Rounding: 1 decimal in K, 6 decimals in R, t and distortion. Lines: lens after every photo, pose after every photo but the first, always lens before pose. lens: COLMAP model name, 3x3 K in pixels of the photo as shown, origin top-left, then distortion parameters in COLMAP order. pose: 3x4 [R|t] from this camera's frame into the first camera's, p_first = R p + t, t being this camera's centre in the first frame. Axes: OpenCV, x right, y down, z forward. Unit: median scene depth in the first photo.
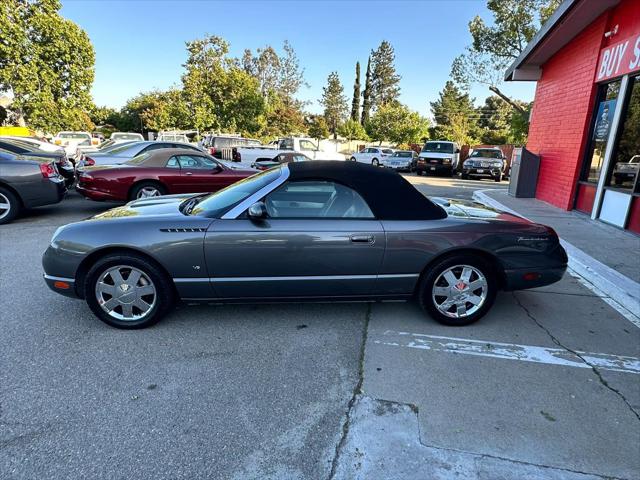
lens RADIAL K [[376.2, 0, 317.4], [0, 376.2, 241.5], [0, 0, 1]] dist [-0.003963, 0.000236]
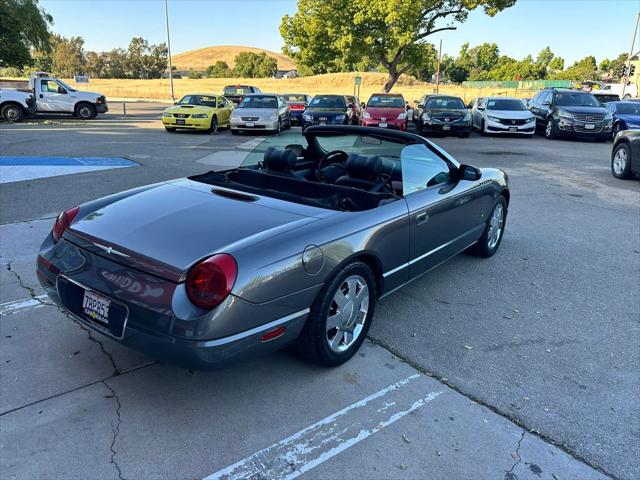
lens RADIAL K [[484.0, 0, 319.0], [0, 484.0, 238.9], [0, 0, 1]] dist [0.066593, -0.093813]
pose [[-0.632706, 0.190309, -0.750643, 0.449709], [-0.244922, 0.870396, 0.427110, -0.219064], [0.734640, 0.454084, -0.504094, 0.808704]]
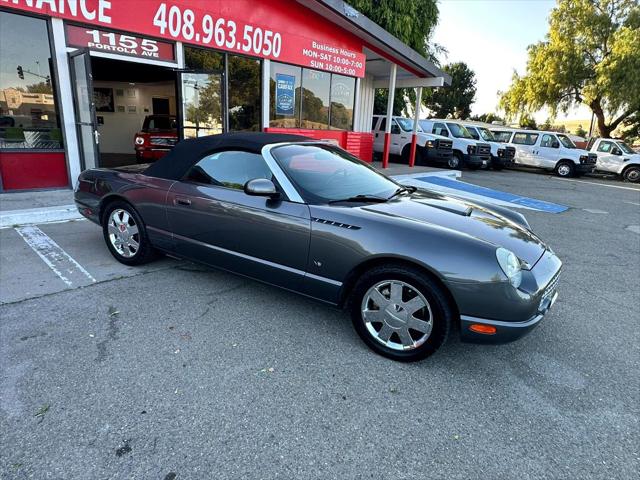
lens RADIAL K [[394.9, 0, 318.7], [0, 394.9, 239.7], [0, 0, 1]] dist [-0.004636, 0.002342]
pose [[-0.840833, -0.219740, 0.494687, -0.315015], [0.062621, 0.868270, 0.492124, -0.233128], [-0.537661, 0.444772, -0.716309, 0.890141]]
